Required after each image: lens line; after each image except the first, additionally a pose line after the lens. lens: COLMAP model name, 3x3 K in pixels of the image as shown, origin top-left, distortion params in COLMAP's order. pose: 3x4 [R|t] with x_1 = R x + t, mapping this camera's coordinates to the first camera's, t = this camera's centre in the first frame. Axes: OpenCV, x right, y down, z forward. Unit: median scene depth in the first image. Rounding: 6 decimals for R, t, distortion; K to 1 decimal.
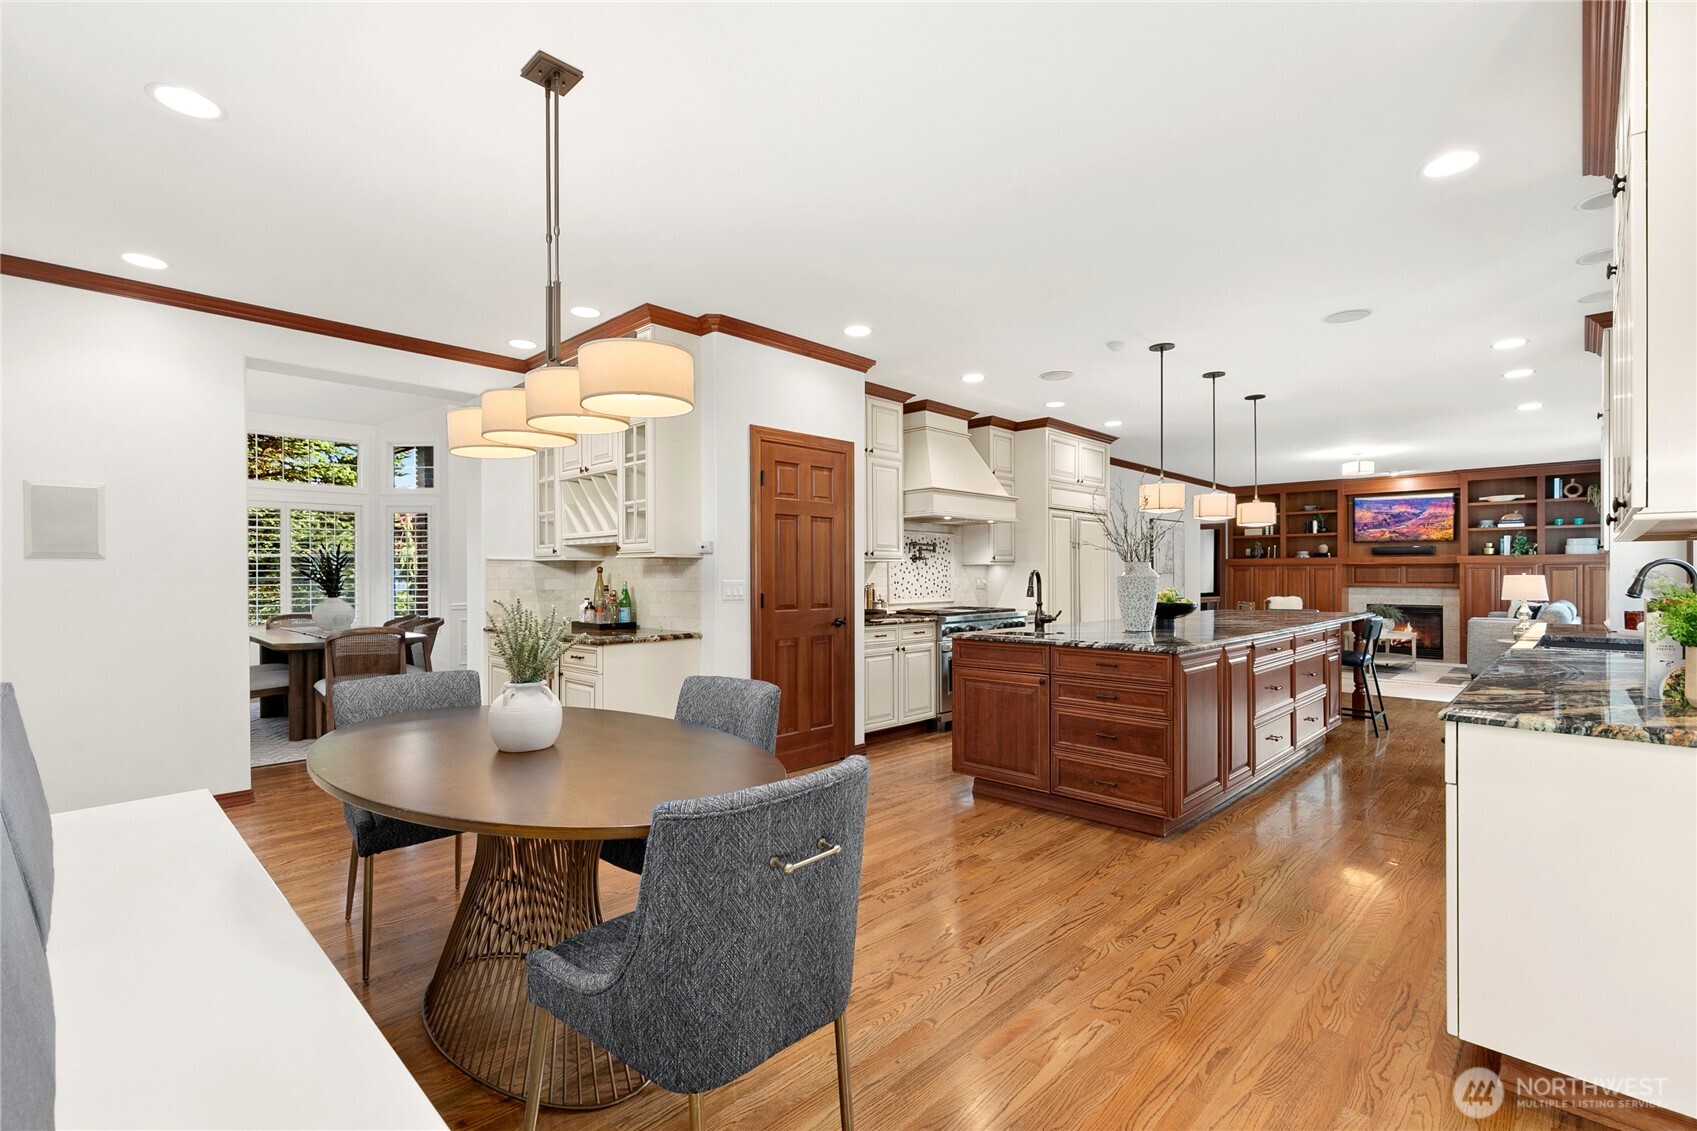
lens RADIAL K [[759.1, 0, 847.9], [0, 759.1, 572.6], [0, 0, 1]] dist [0.004361, 0.000018]
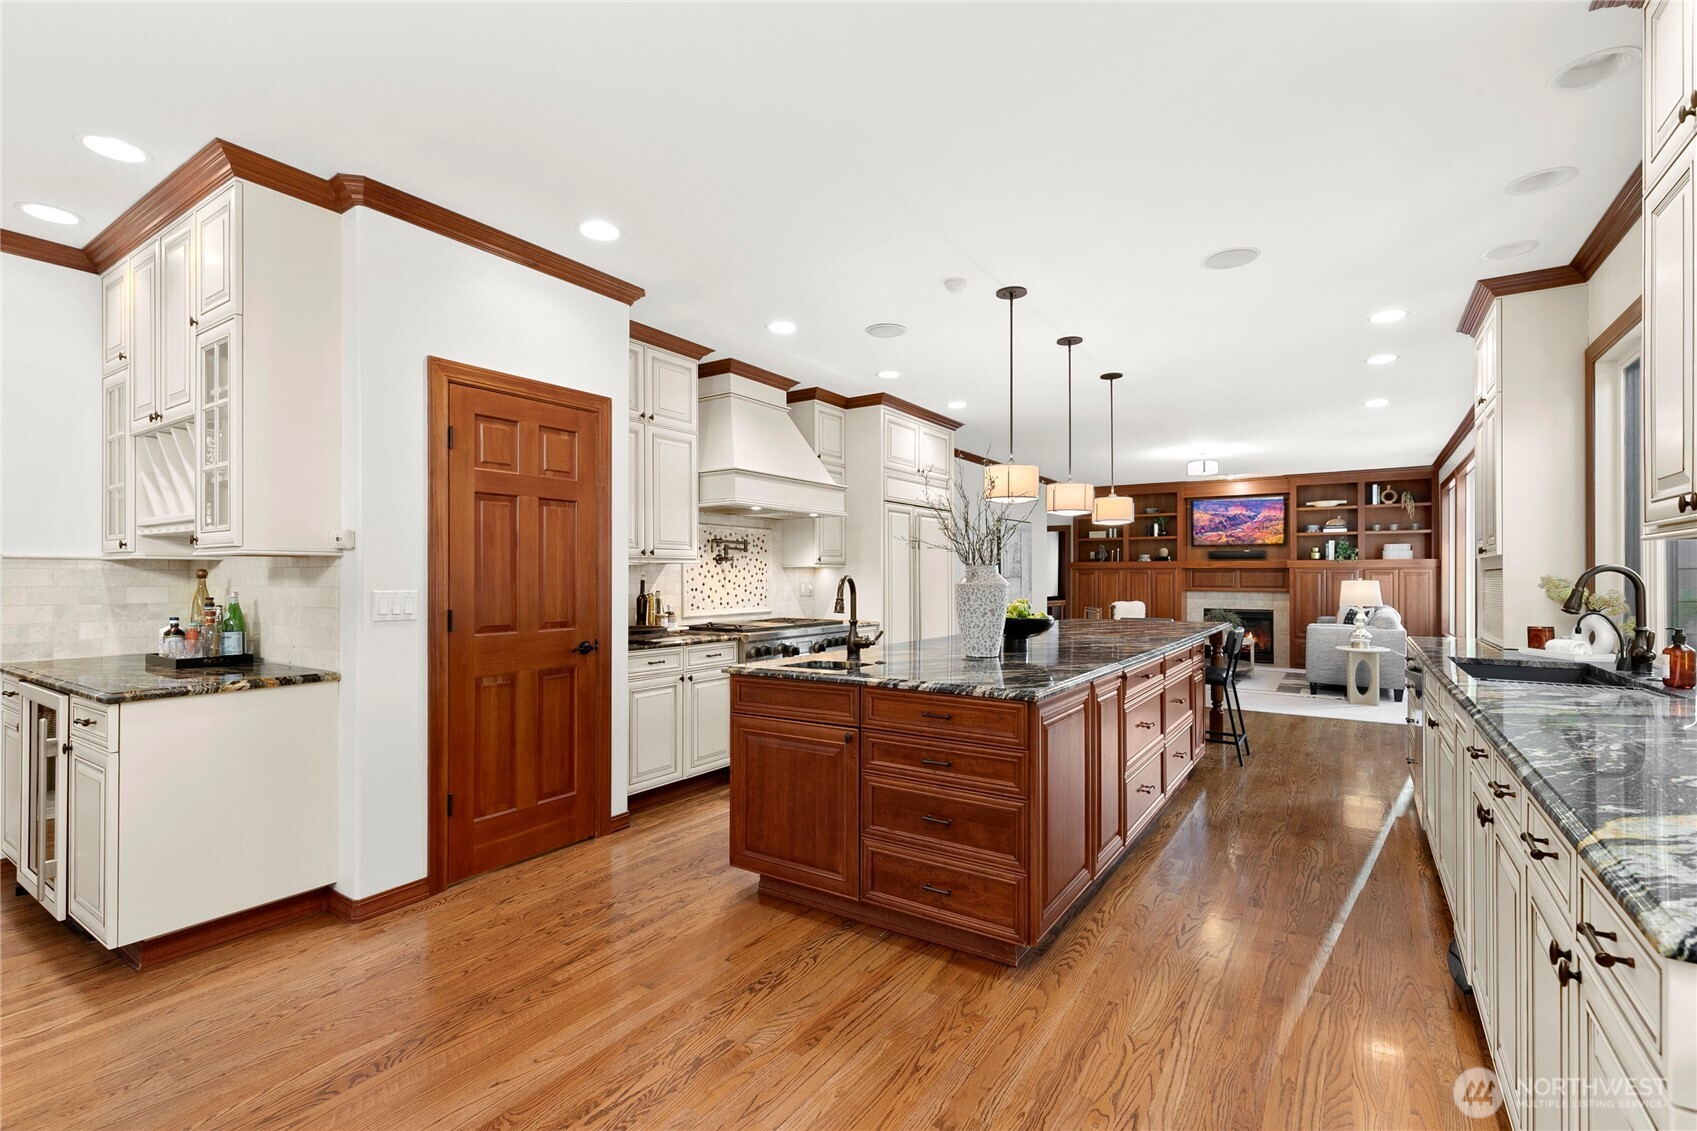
lens RADIAL K [[759.1, 0, 850.3], [0, 759.1, 566.8], [0, 0, 1]] dist [0.004361, 0.000018]
pose [[0.982608, 0.003968, 0.185648, 0.103757], [-0.002125, 0.999946, -0.010128, -0.004171], [-0.185678, 0.009557, 0.982564, 0.259284]]
